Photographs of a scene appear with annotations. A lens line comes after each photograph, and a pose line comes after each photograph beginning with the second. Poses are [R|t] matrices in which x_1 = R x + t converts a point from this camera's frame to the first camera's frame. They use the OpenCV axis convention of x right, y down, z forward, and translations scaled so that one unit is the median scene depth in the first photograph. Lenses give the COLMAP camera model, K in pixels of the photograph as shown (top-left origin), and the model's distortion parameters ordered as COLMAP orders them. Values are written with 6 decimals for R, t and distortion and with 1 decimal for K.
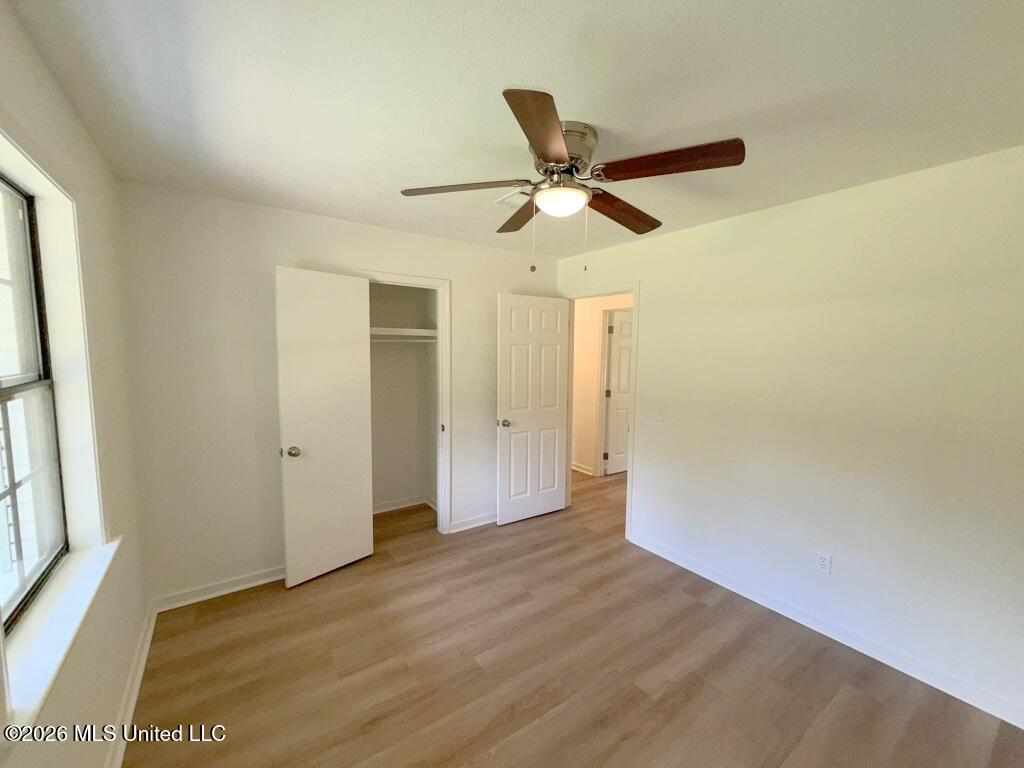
lens RADIAL K [[409.8, 0, 507.7], [0, 409.8, 385.4], [0, 0, 1]] dist [-0.000695, 0.000633]
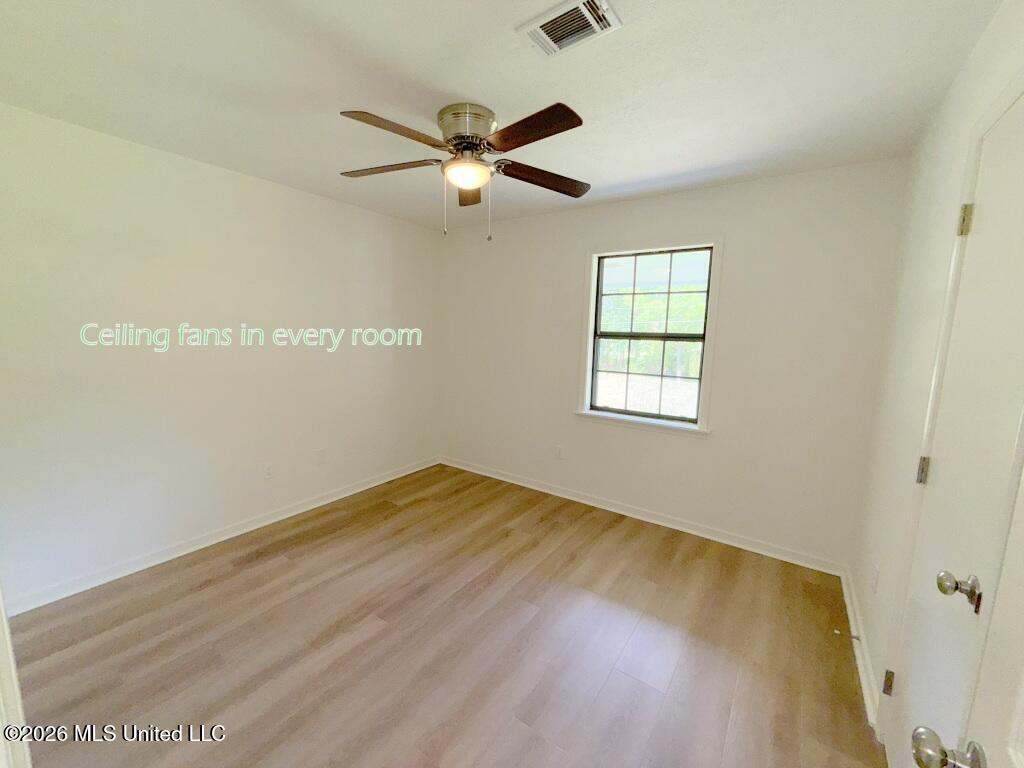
lens RADIAL K [[409.8, 0, 507.7], [0, 409.8, 385.4], [0, 0, 1]] dist [-0.000695, 0.000633]
pose [[-0.941913, 0.012422, -0.335628, 0.361506], [-0.064921, 0.973734, 0.218236, -0.115568], [0.329524, 0.227349, -0.916366, 1.921127]]
